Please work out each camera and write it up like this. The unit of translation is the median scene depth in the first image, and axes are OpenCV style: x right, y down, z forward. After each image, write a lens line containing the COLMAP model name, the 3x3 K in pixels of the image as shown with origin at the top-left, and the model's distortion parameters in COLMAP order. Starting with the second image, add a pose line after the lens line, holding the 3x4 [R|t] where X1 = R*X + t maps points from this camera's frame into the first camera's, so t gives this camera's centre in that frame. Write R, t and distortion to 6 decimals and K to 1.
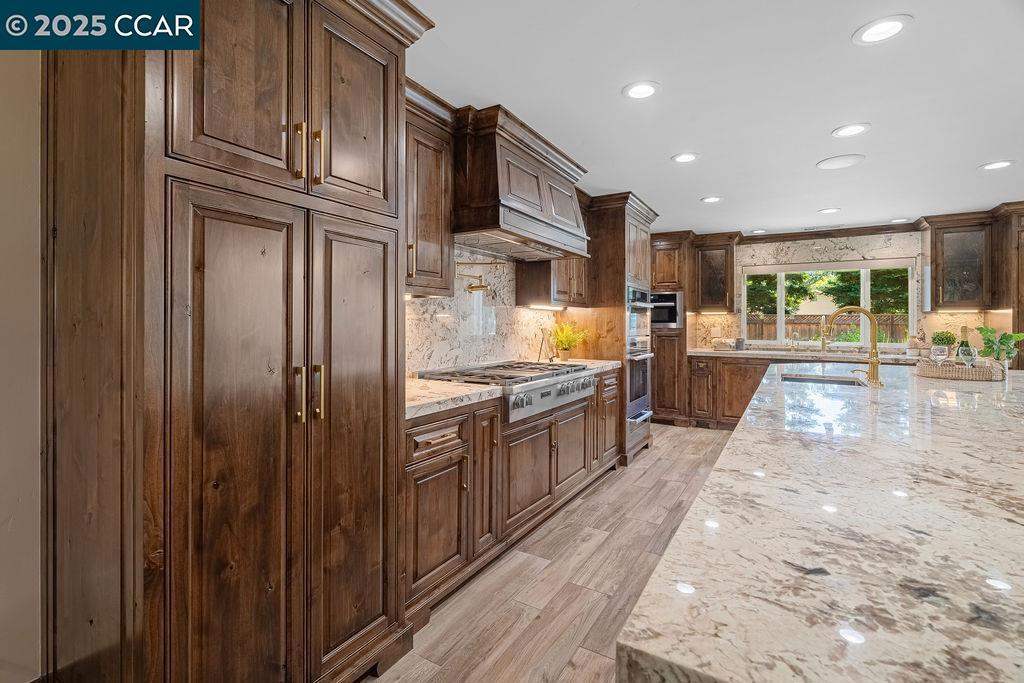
lens RADIAL K [[465.7, 0, 490.4], [0, 465.7, 317.7], [0, 0, 1]] dist [-0.000156, 0.000109]
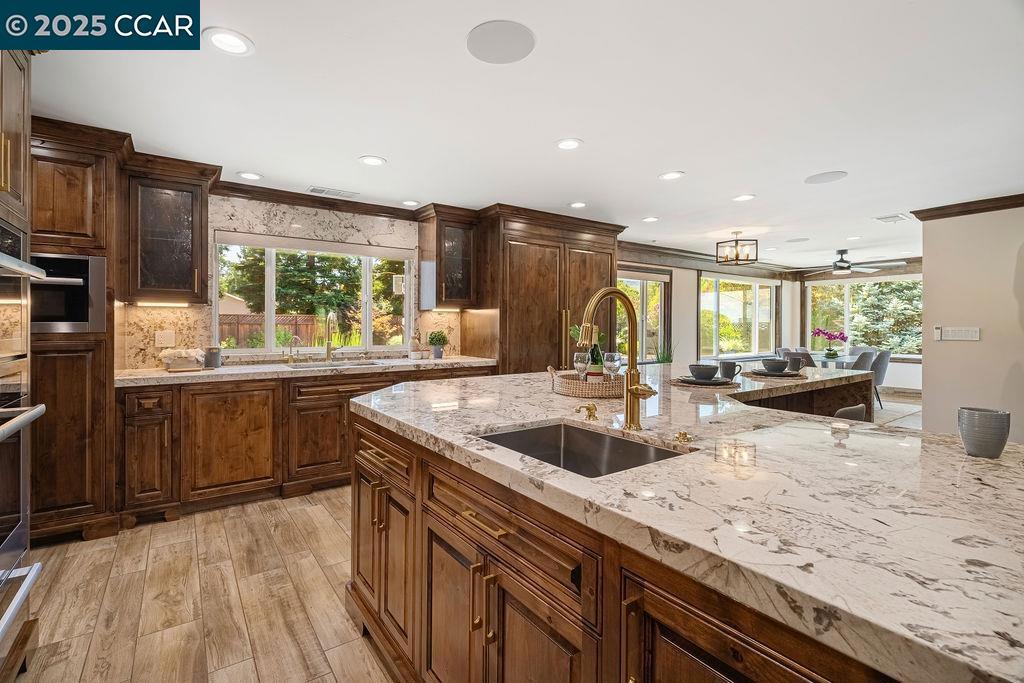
lens RADIAL K [[470.0, 0, 508.8], [0, 470.0, 324.4], [0, 0, 1]] dist [-0.002276, -0.000188]
pose [[0.372841, -0.004008, 0.927887, 0.120096], [-0.009370, 0.999923, 0.008084, 0.005969], [-0.927848, -0.011709, 0.372775, 0.439321]]
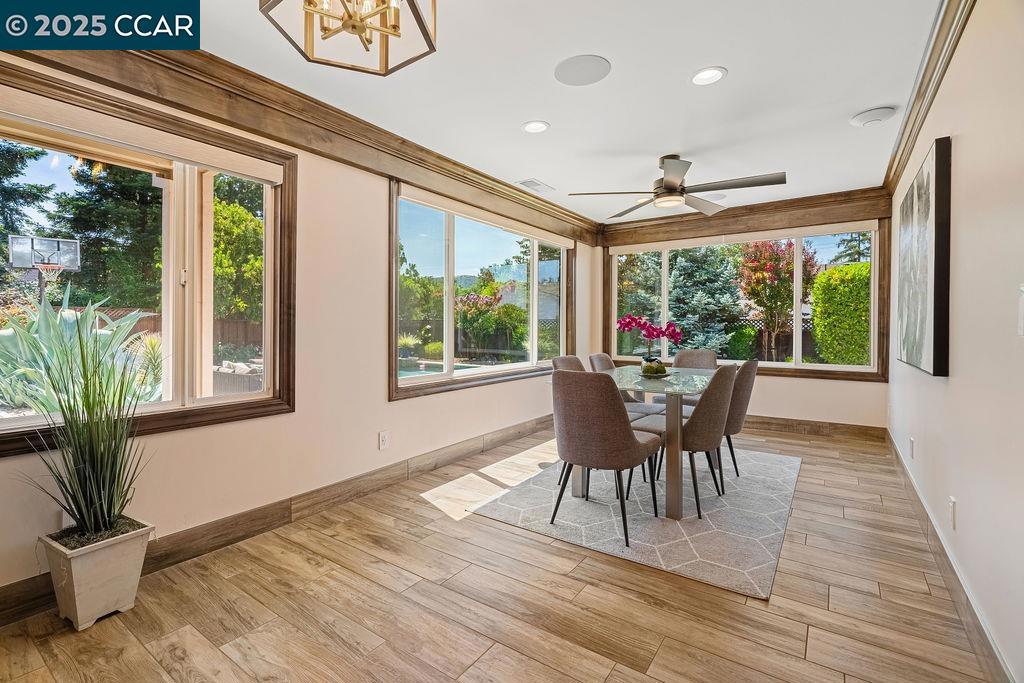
lens RADIAL K [[453.4, 0, 508.7], [0, 453.4, 326.2], [0, 0, 1]] dist [-0.001275, -0.000205]
pose [[0.045669, -0.005299, 0.998943, 0.981034], [-0.012932, 0.999899, 0.005895, 0.031665], [-0.998873, -0.013188, 0.045596, 0.273045]]
